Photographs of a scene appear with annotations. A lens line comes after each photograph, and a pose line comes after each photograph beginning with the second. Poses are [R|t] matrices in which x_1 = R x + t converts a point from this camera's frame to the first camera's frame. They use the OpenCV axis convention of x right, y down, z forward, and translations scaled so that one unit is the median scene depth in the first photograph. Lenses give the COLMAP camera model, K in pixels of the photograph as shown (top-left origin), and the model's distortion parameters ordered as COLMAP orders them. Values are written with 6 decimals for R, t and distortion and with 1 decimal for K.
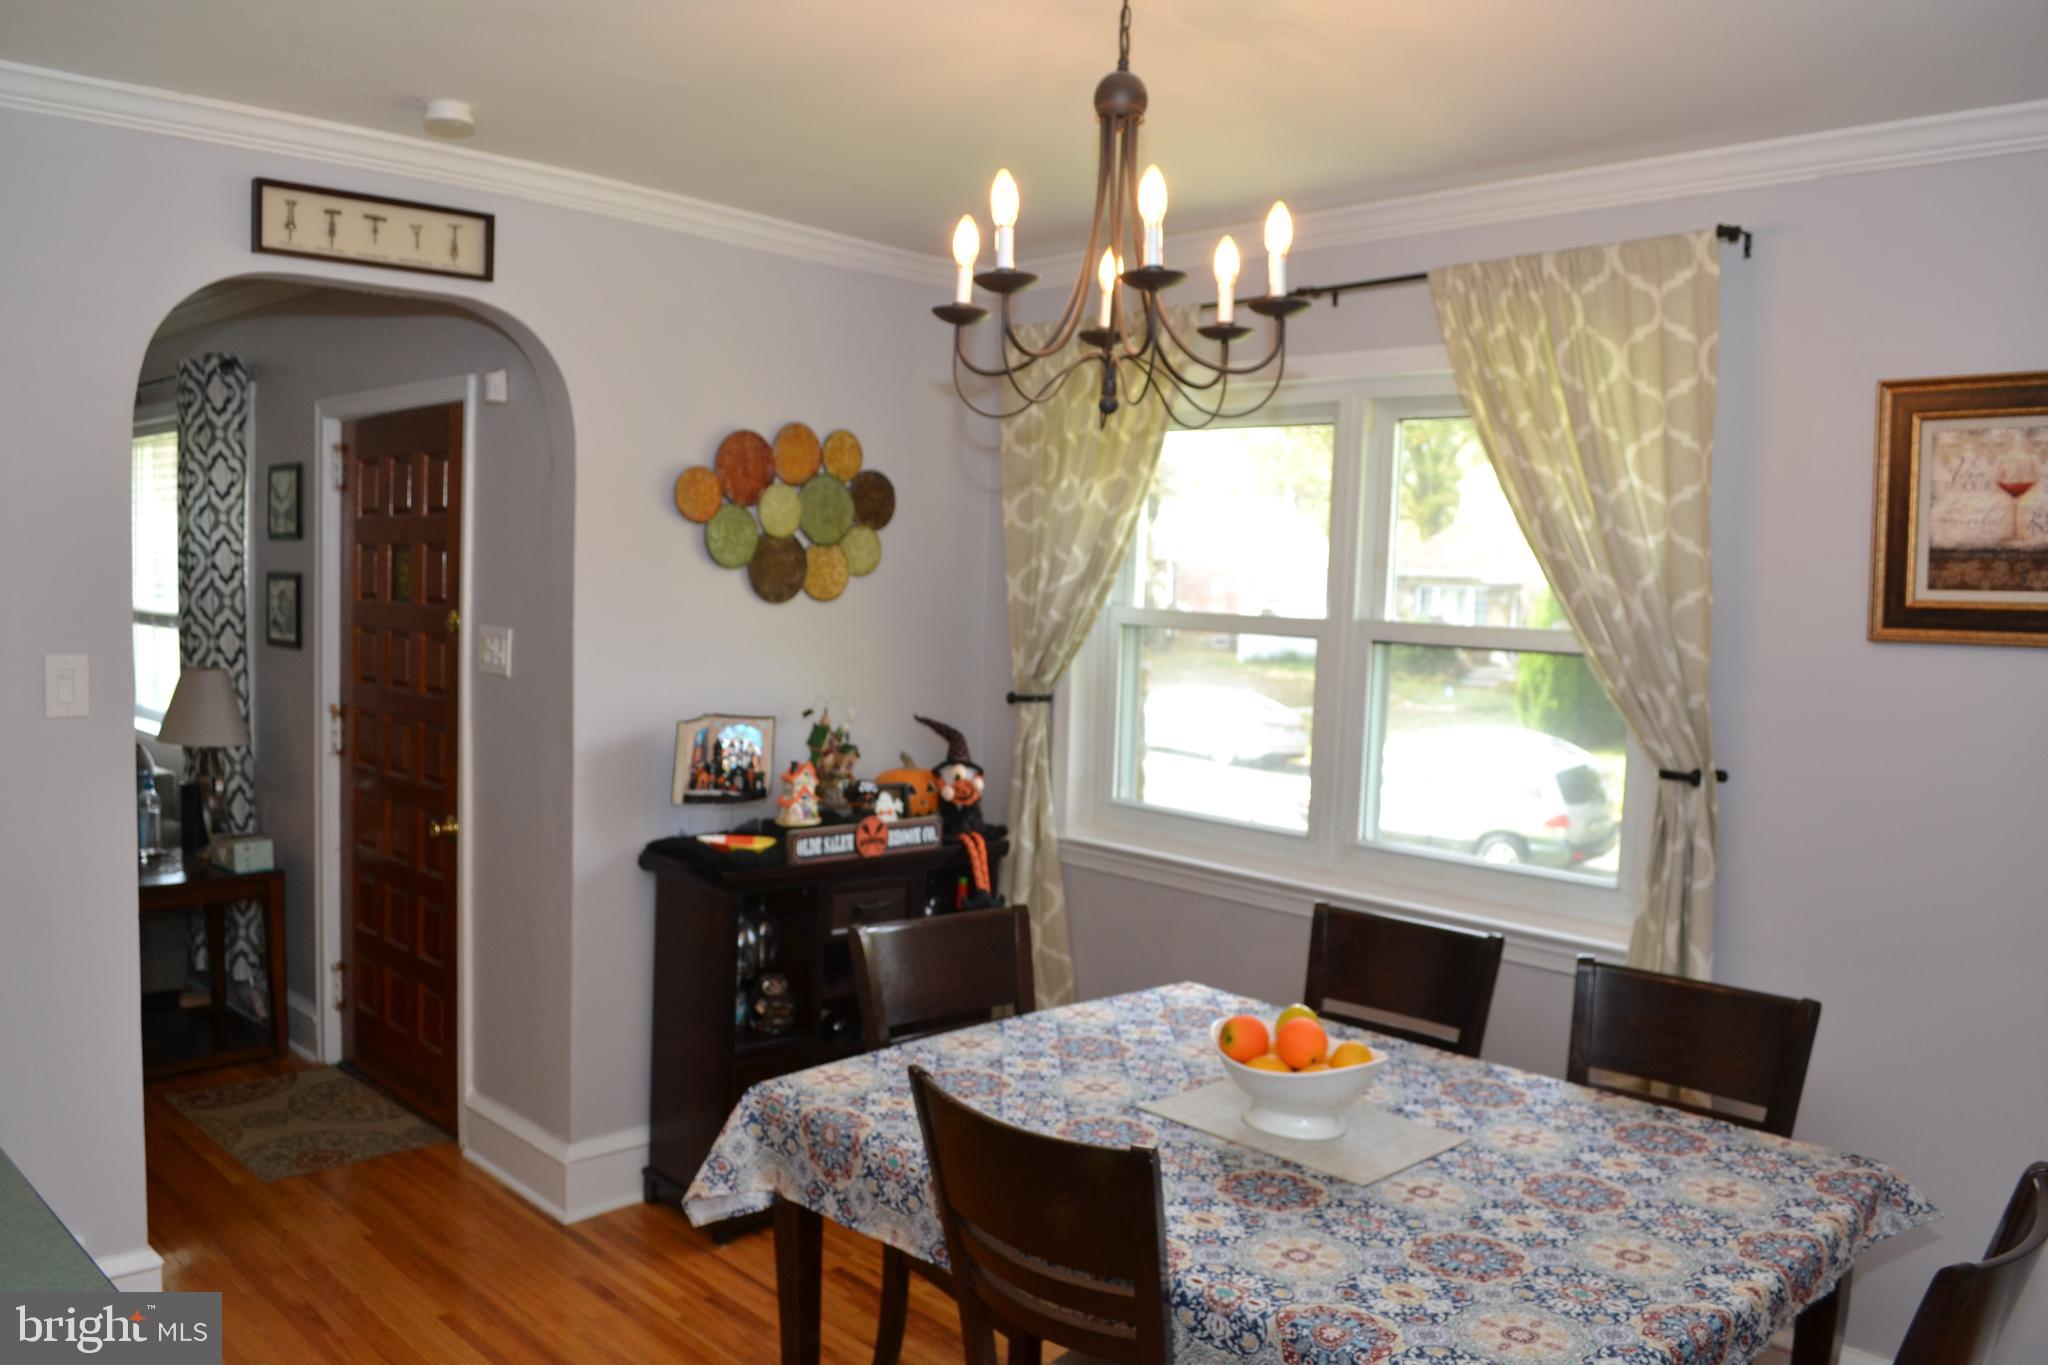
lens RADIAL K [[1629.5, 0, 1041.4], [0, 1629.5, 697.5], [0, 0, 1]] dist [-0.075201, 0.003855]
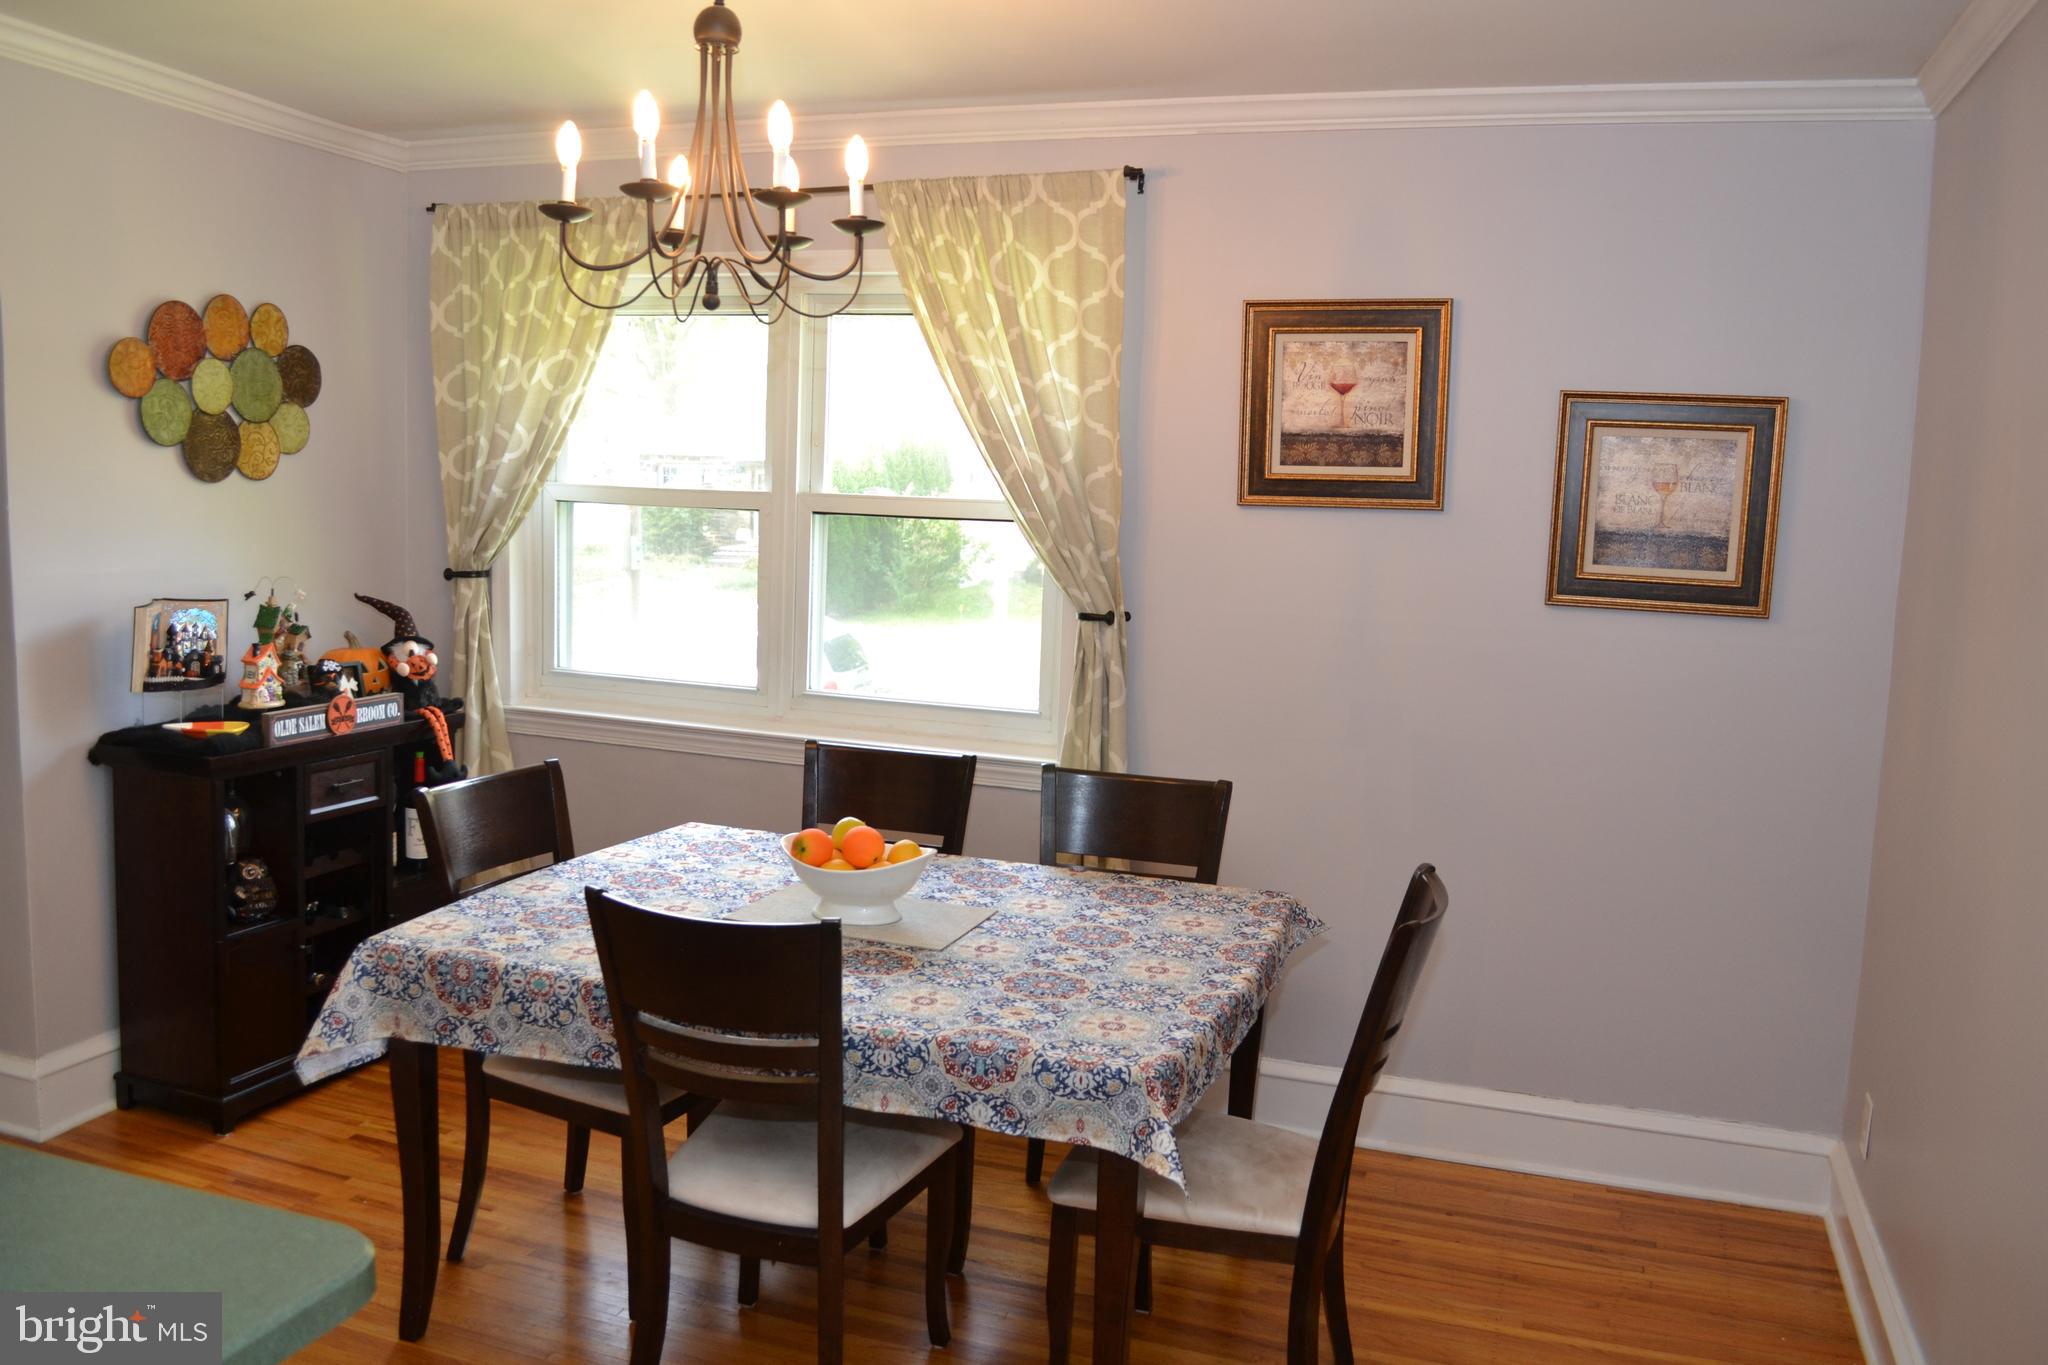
lens RADIAL K [[1629.5, 0, 1042.3], [0, 1629.5, 694.5], [0, 0, 1]] dist [-0.075201, 0.003855]
pose [[0.894712, -0.059032, 0.442725, -0.194379], [0.026911, 0.996551, 0.078493, 0.008596], [-0.445832, -0.058314, 0.893215, -0.097257]]
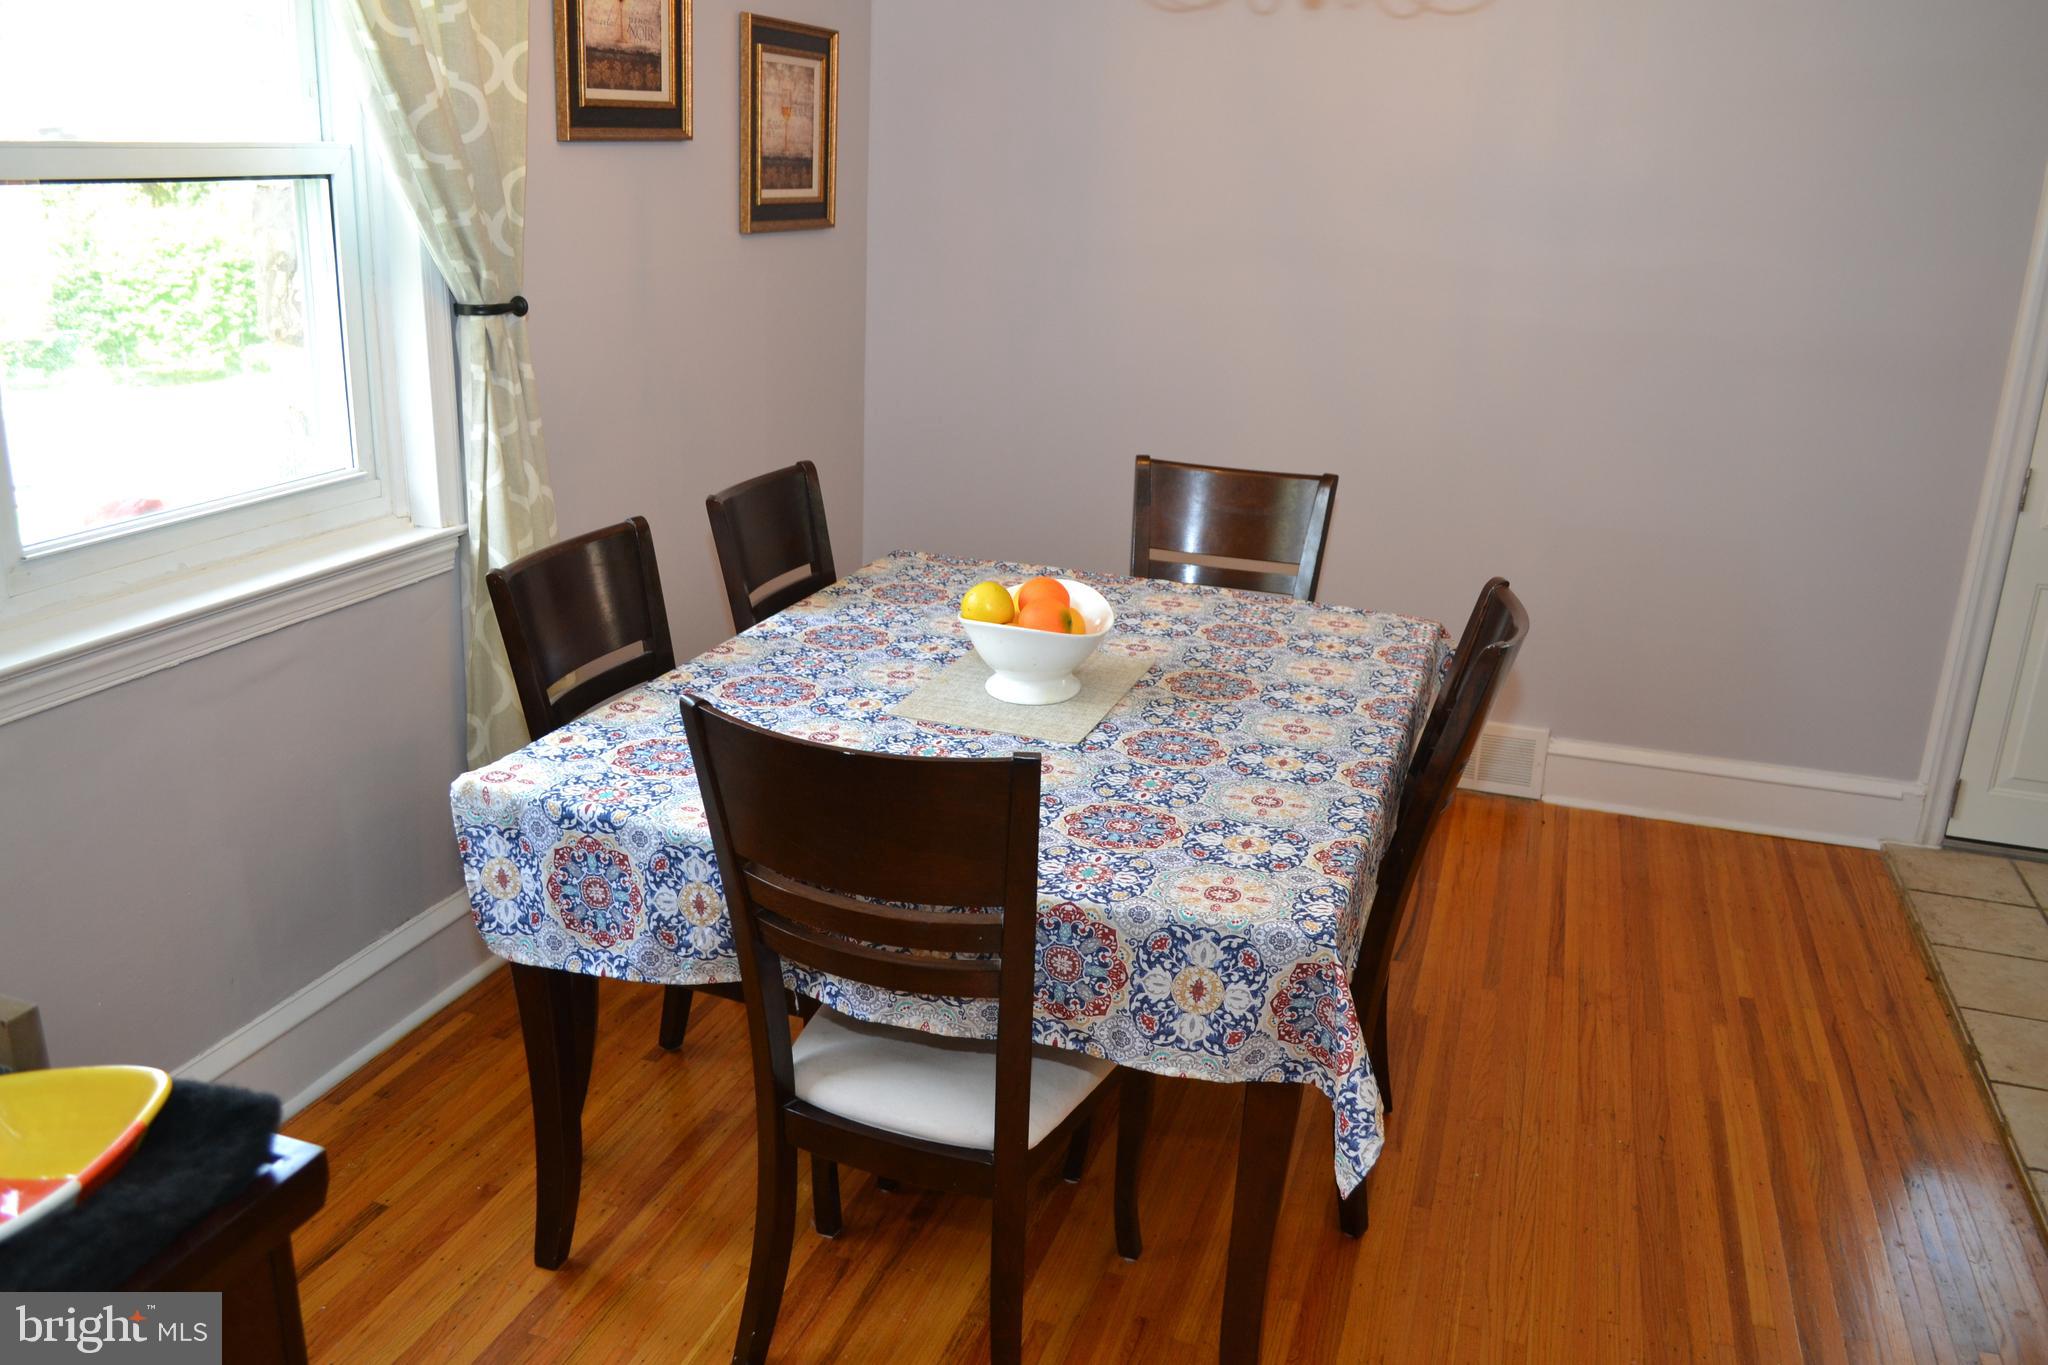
lens RADIAL K [[1629.5, 0, 1031.0], [0, 1629.5, 691.9], [0, 0, 1]] dist [-0.075201, 0.003855]
pose [[-0.453606, -0.335373, 0.825692, -0.531855], [0.006464, 0.925229, 0.379354, -0.089405], [-0.891179, 0.177415, -0.417522, 1.133798]]
